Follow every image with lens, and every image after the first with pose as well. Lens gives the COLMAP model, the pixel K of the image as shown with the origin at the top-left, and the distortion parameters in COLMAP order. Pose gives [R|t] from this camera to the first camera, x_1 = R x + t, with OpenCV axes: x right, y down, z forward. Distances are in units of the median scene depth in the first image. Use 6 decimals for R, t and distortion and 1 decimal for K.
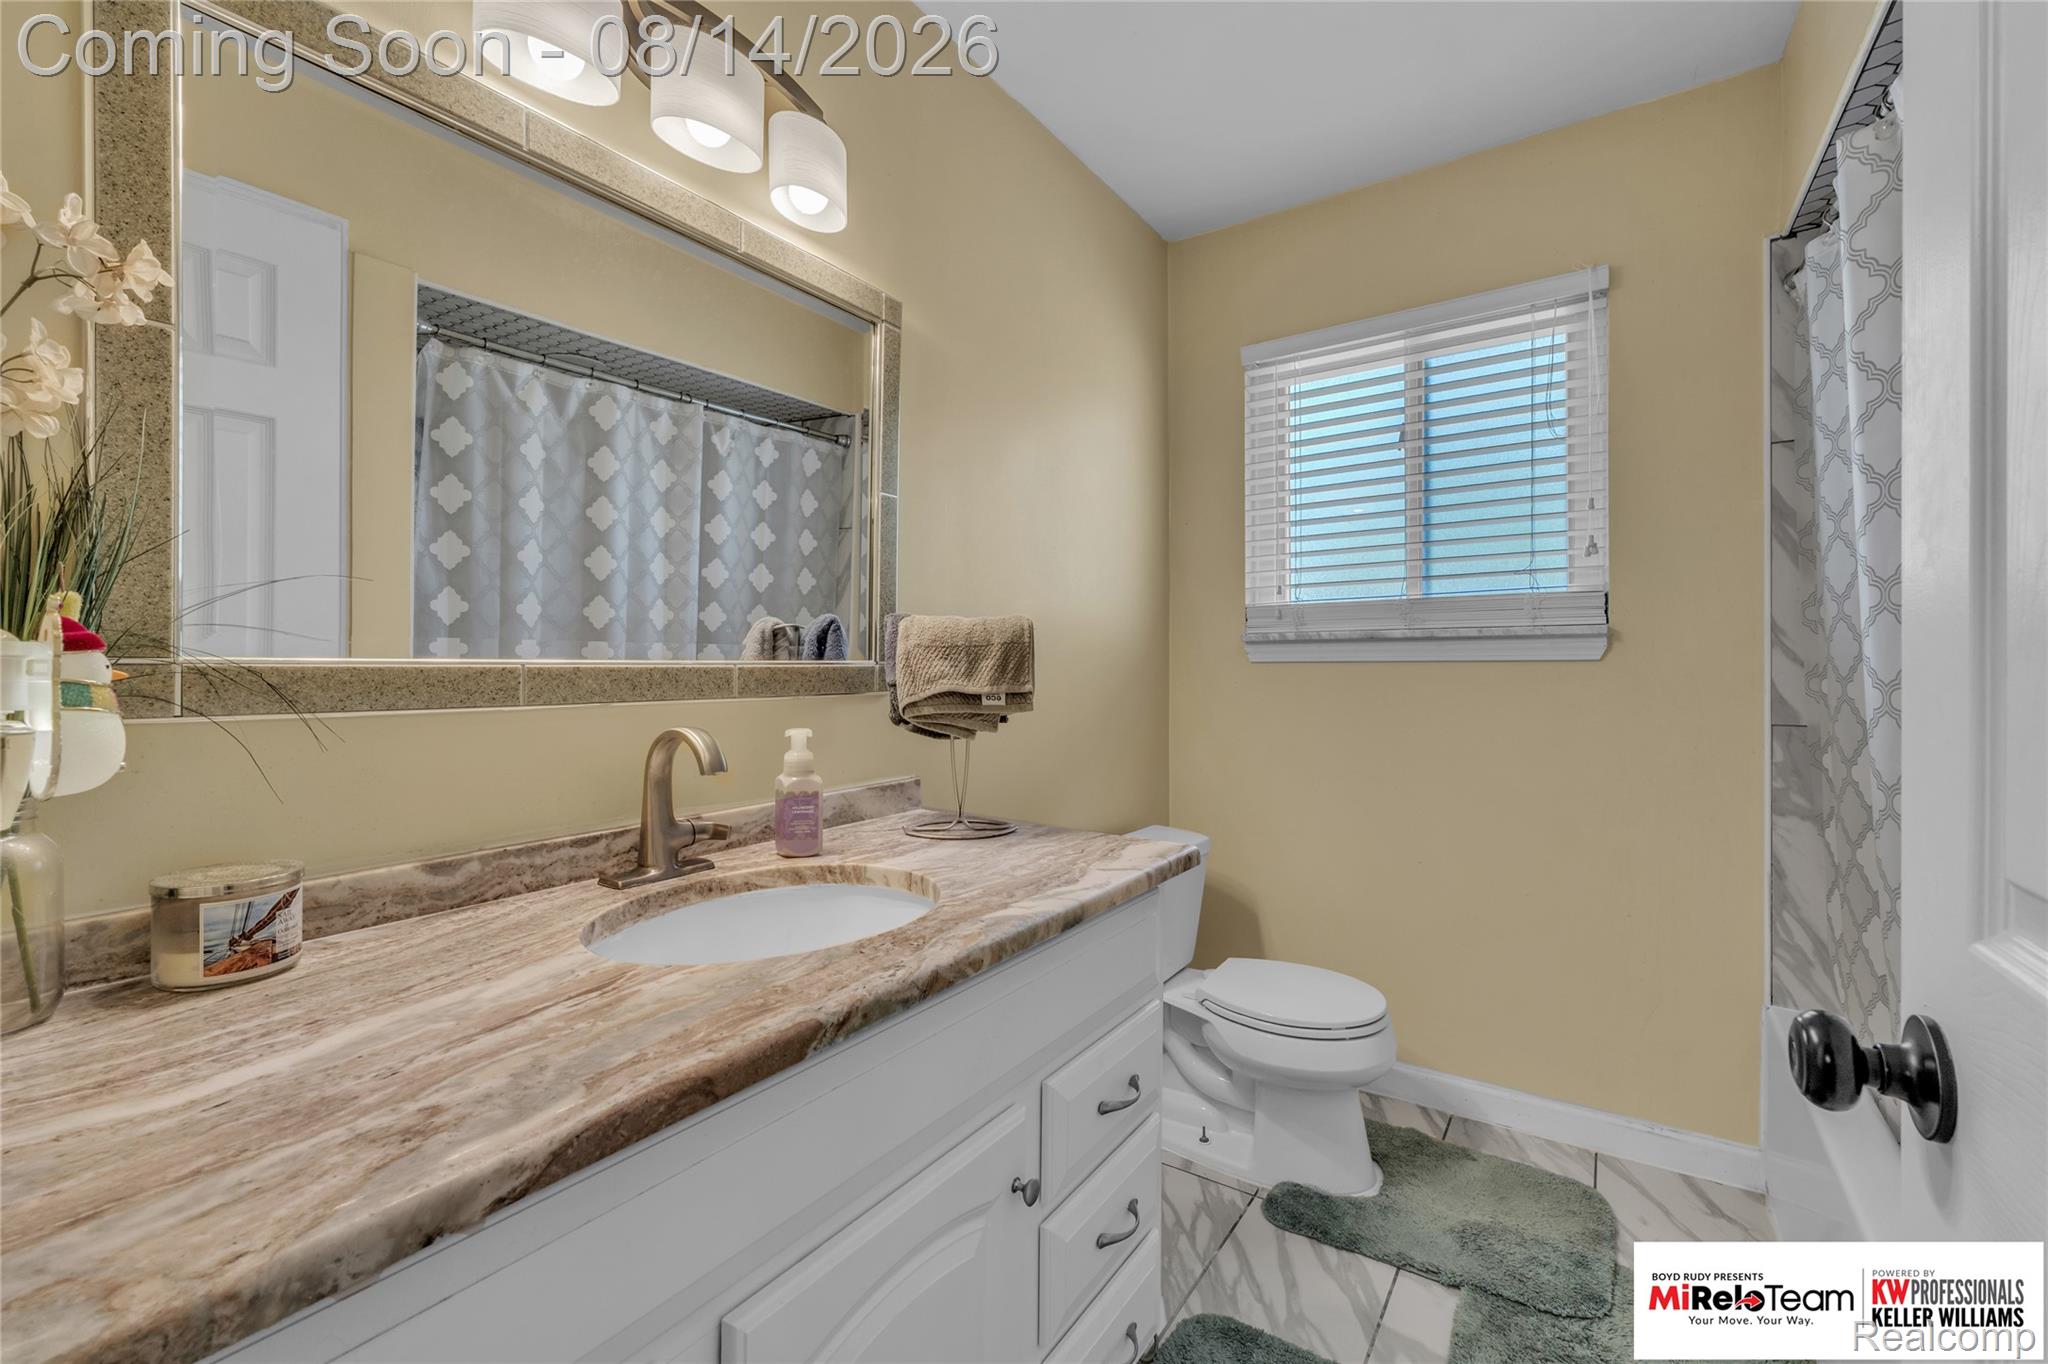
lens RADIAL K [[870.0, 0, 1030.4], [0, 870.0, 663.5], [0, 0, 1]] dist [0.002378, 0.000589]
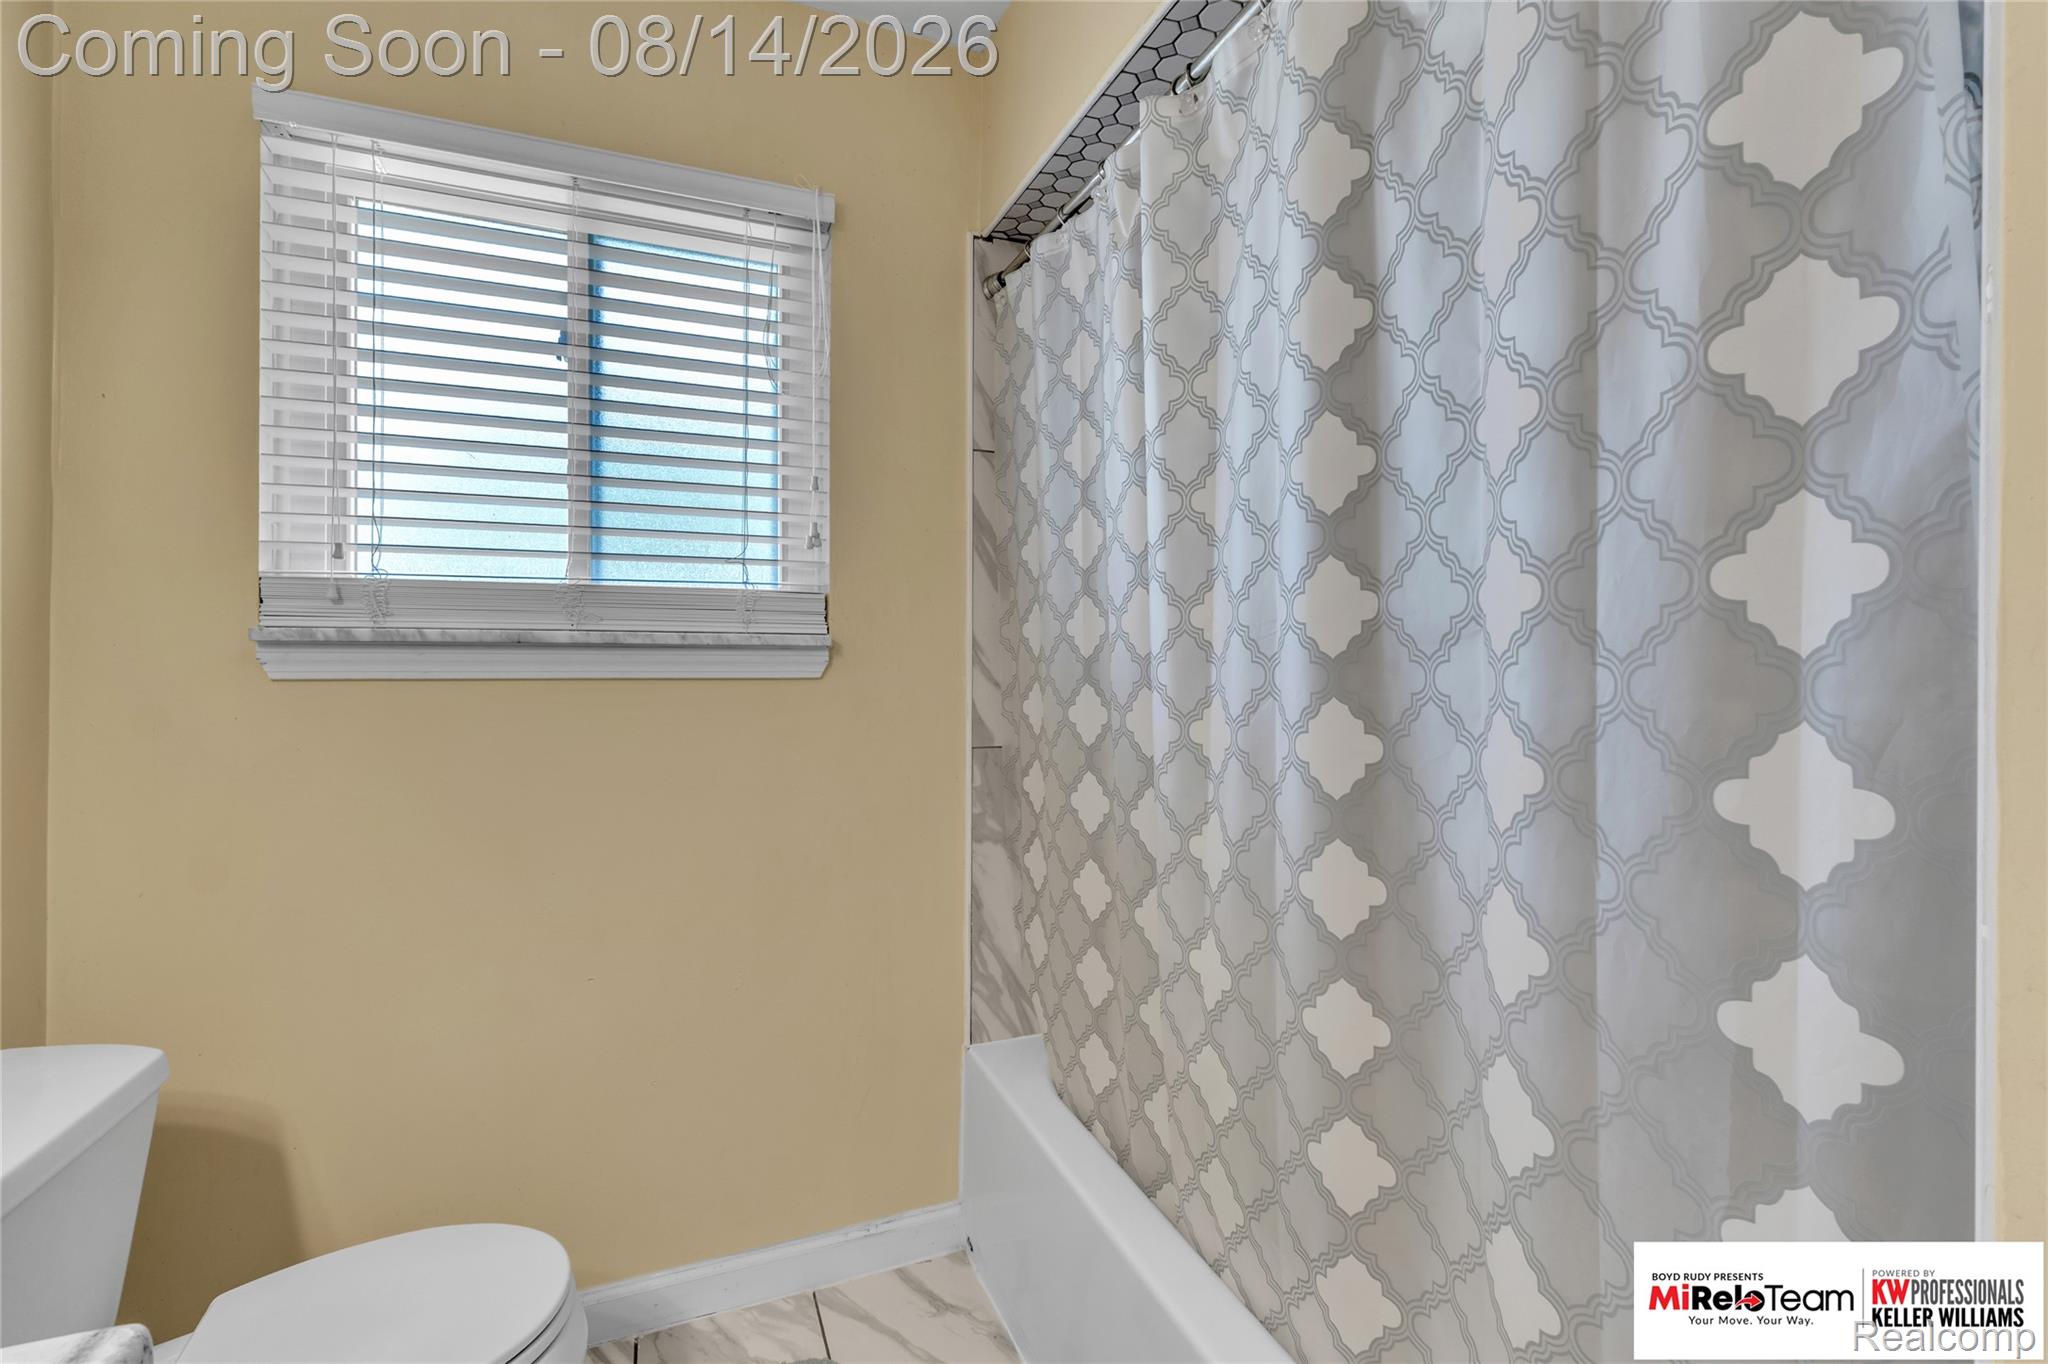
lens RADIAL K [[884.8, 0, 1008.0], [0, 884.8, 660.1], [0, 0, 1]] dist [0.001742, 0.000021]
pose [[0.559711, 0.005538, 0.828669, 0.067502], [-0.011699, 0.999931, 0.001220, -0.023577], [-0.828605, -0.010377, 0.559737, 0.387717]]
